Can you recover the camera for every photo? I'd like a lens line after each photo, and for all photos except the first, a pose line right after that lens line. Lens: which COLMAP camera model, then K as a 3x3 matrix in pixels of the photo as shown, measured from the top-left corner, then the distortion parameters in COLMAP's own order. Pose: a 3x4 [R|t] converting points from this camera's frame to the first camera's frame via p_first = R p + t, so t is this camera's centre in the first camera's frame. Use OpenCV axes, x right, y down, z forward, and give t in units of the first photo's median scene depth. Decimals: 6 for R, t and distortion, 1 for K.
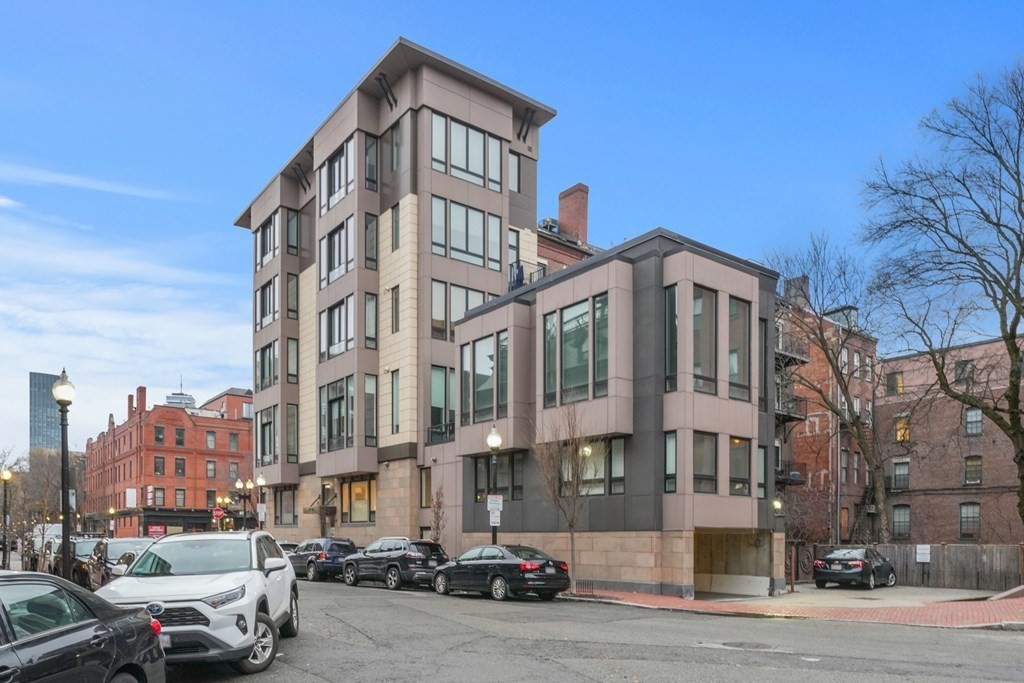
lens RADIAL K [[442.7, 0, 484.6], [0, 442.7, 336.3], [0, 0, 1]] dist [-0.000415, 0.000327]
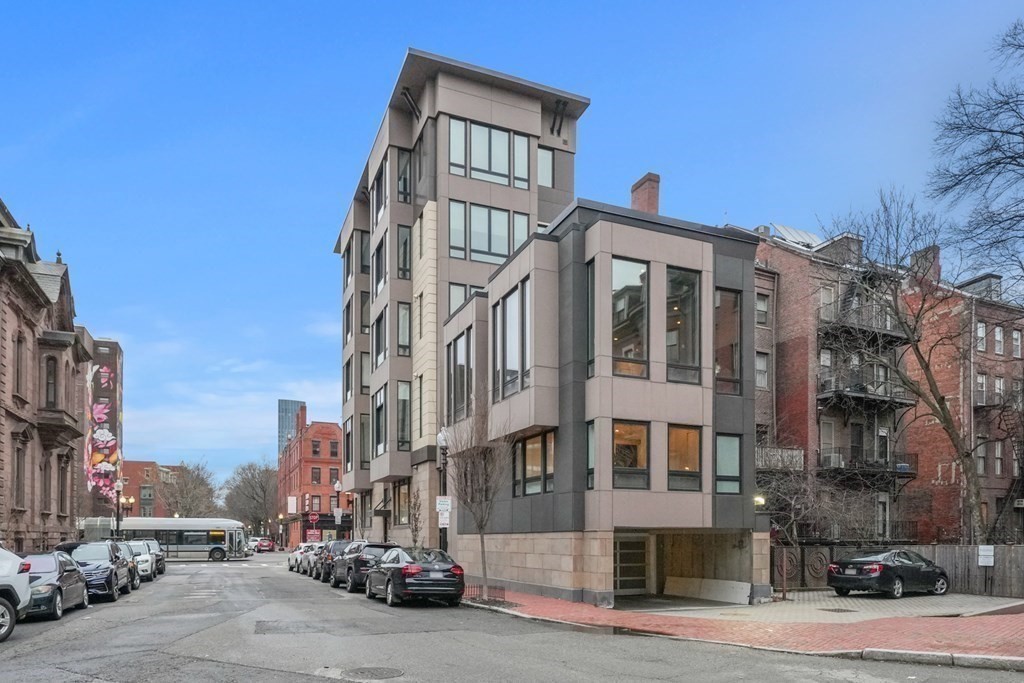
lens RADIAL K [[436.9, 0, 511.2], [0, 436.9, 343.5], [0, 0, 1]] dist [0.001097, -0.000113]
pose [[0.987069, -0.069905, -0.144248, 0.144846], [0.070927, 0.997480, 0.001945, 0.015502], [0.143748, -0.012151, 0.989540, 0.035292]]
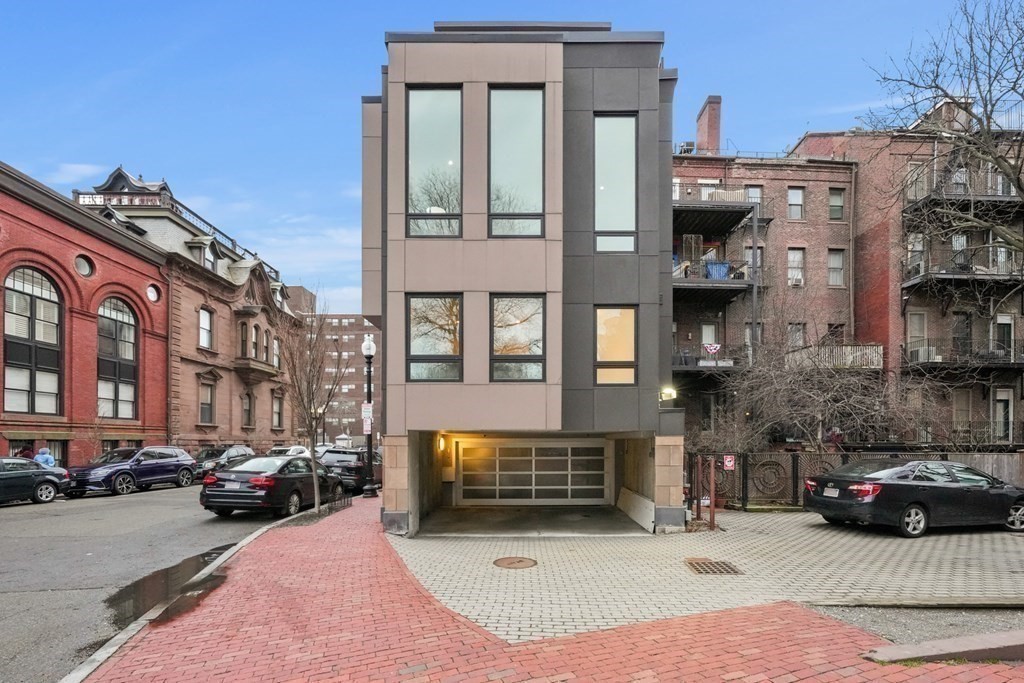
lens RADIAL K [[357.5, 0, 510.6], [0, 357.5, 312.8], [0, 0, 1]] dist [-0.000238, -0.000085]
pose [[0.901981, -0.155643, -0.402748, 0.305449], [0.186025, 0.981841, 0.037181, 0.094110], [0.389648, -0.108458, 0.914555, 0.208294]]
